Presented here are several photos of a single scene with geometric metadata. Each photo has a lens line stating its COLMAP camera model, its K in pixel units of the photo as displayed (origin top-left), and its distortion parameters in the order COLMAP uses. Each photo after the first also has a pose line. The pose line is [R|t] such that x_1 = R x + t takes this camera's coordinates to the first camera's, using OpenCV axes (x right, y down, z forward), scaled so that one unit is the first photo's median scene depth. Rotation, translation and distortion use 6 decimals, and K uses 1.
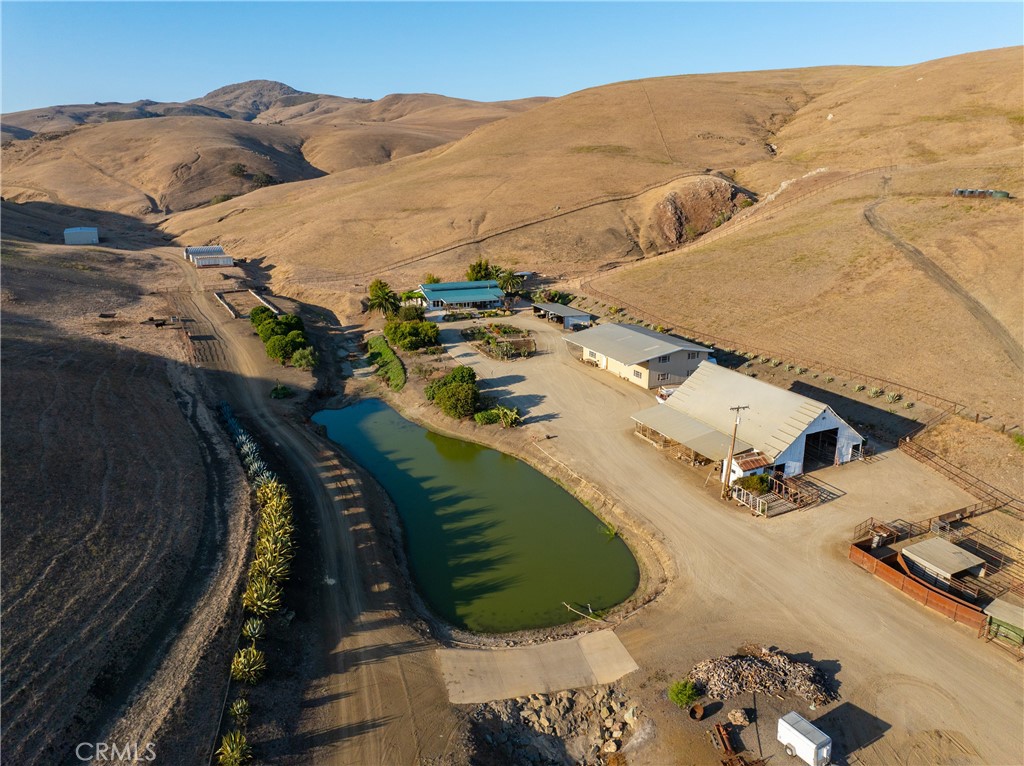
lens RADIAL K [[715.2, 0, 512.0], [0, 715.2, 383.0], [0, 0, 1]] dist [-0.044625, 0.009473]
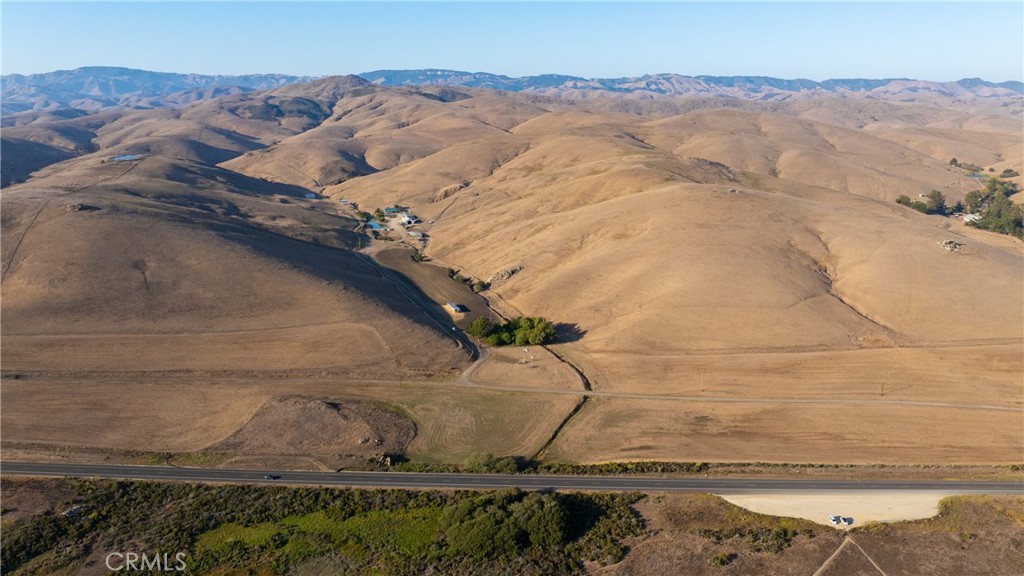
lens RADIAL K [[727.0, 0, 512.0], [0, 727.0, 288.0], [0, 0, 1]] dist [-0.009129, -0.003471]
pose [[0.996834, 0.017118, -0.077641, 1.136485], [-0.020255, 0.999003, -0.039795, 0.598257], [0.076882, 0.041241, 0.996187, -3.956332]]
